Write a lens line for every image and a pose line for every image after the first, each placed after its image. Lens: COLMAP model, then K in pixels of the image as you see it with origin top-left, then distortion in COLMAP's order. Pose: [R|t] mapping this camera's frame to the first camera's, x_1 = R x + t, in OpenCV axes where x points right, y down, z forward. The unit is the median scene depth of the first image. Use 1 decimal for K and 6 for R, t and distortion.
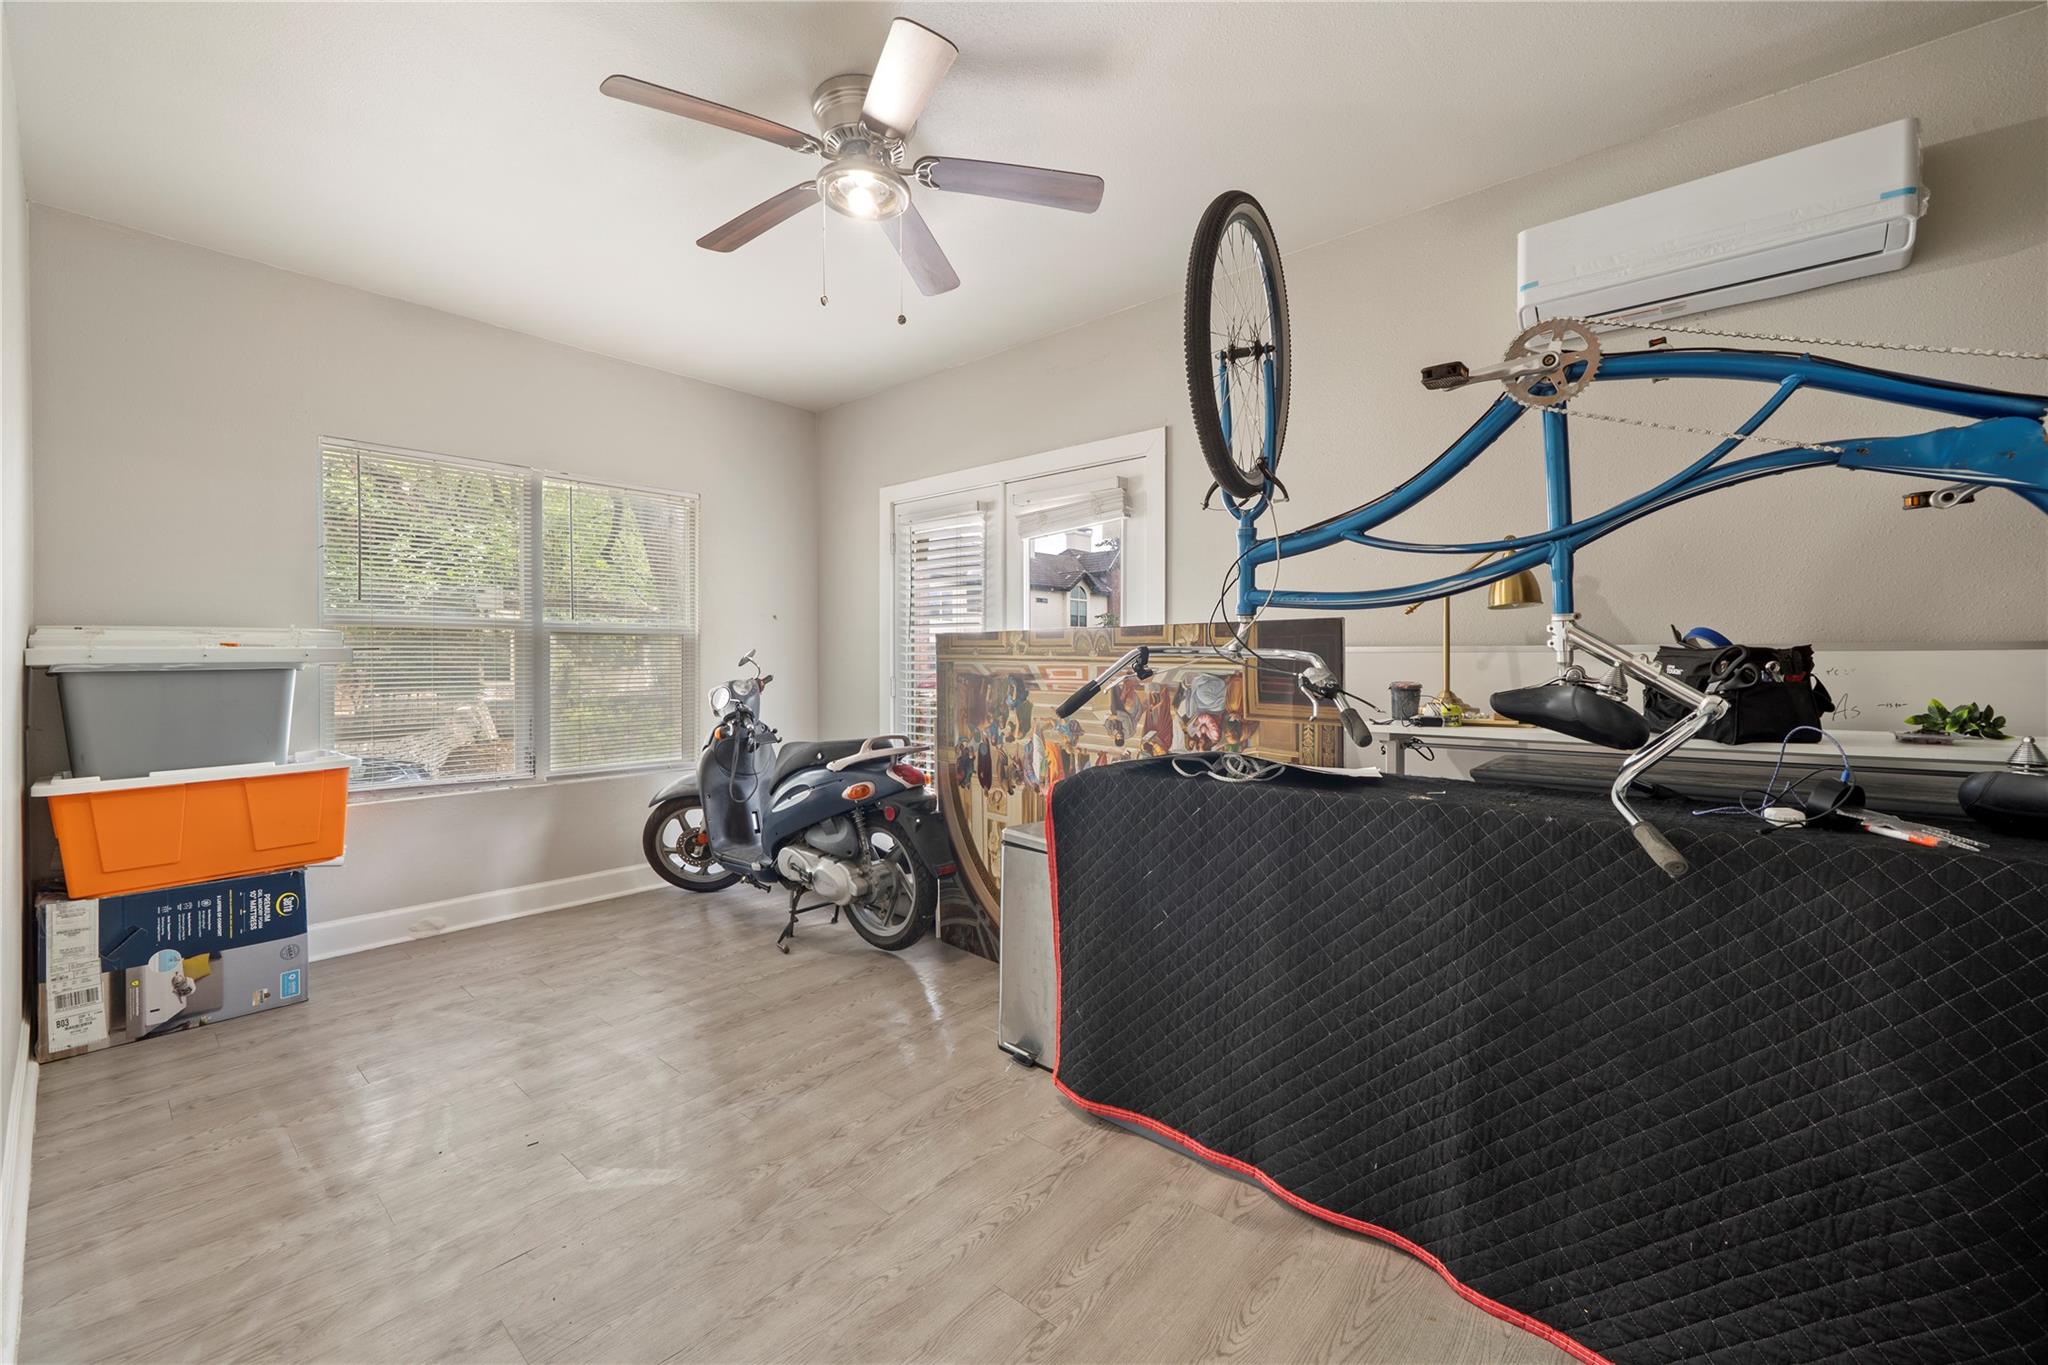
lens RADIAL K [[820.3, 0, 1026.2], [0, 820.3, 675.0], [0, 0, 1]] dist [-0.000099, 0.000062]
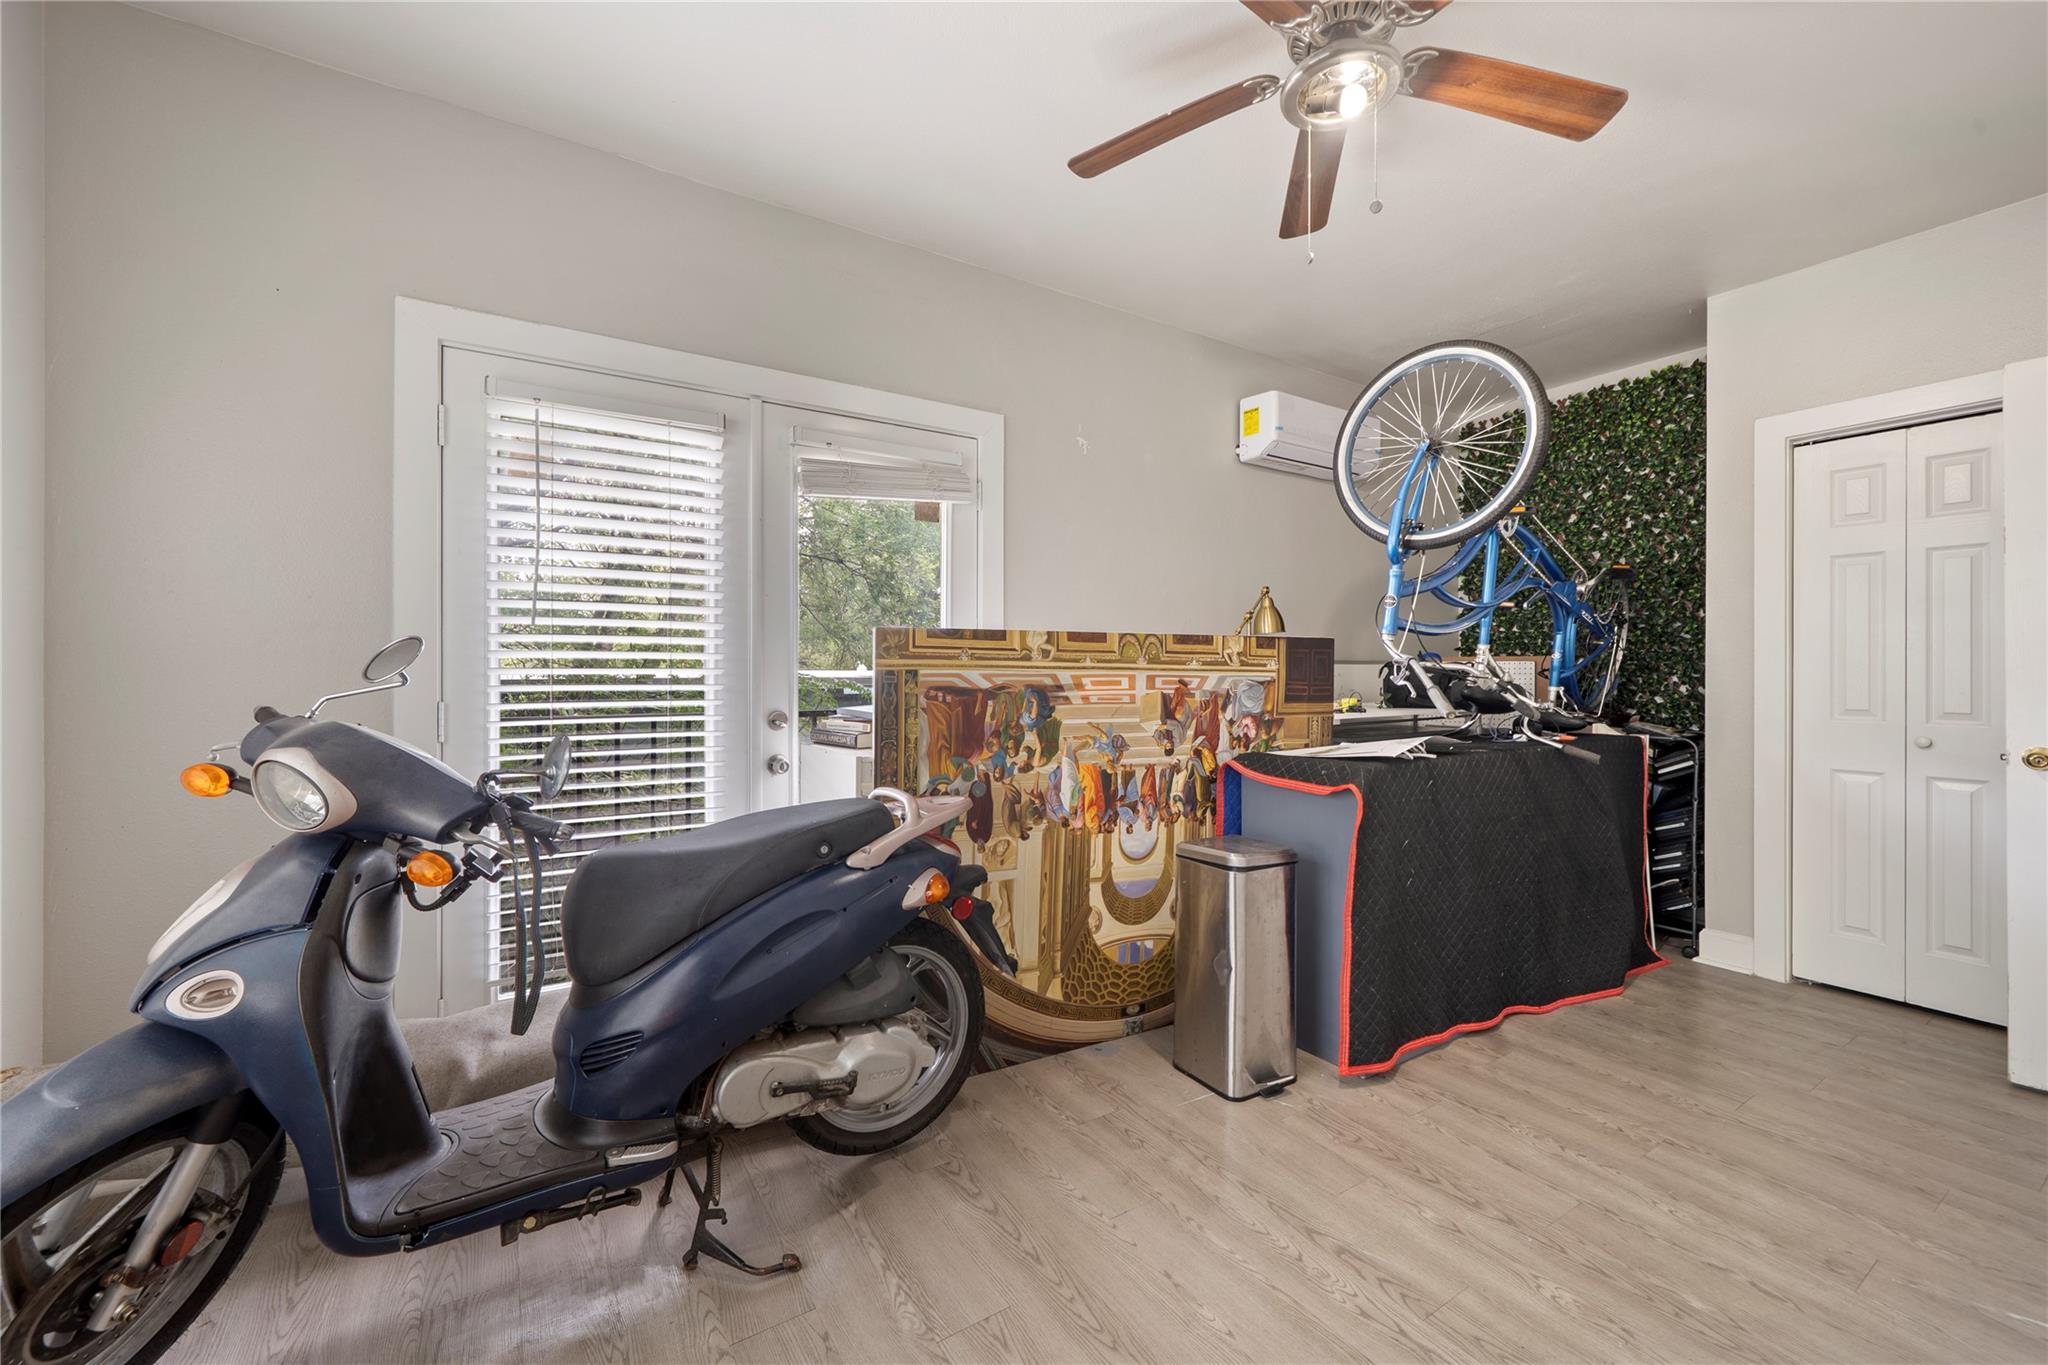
lens RADIAL K [[820.3, 0, 1026.2], [0, 820.3, 675.0], [0, 0, 1]] dist [-0.000099, 0.000062]
pose [[0.281069, -0.006352, 0.959667, -0.853250], [0.014977, 0.999885, 0.002232, -0.014349], [-0.959571, 0.013745, 0.281132, 0.863891]]
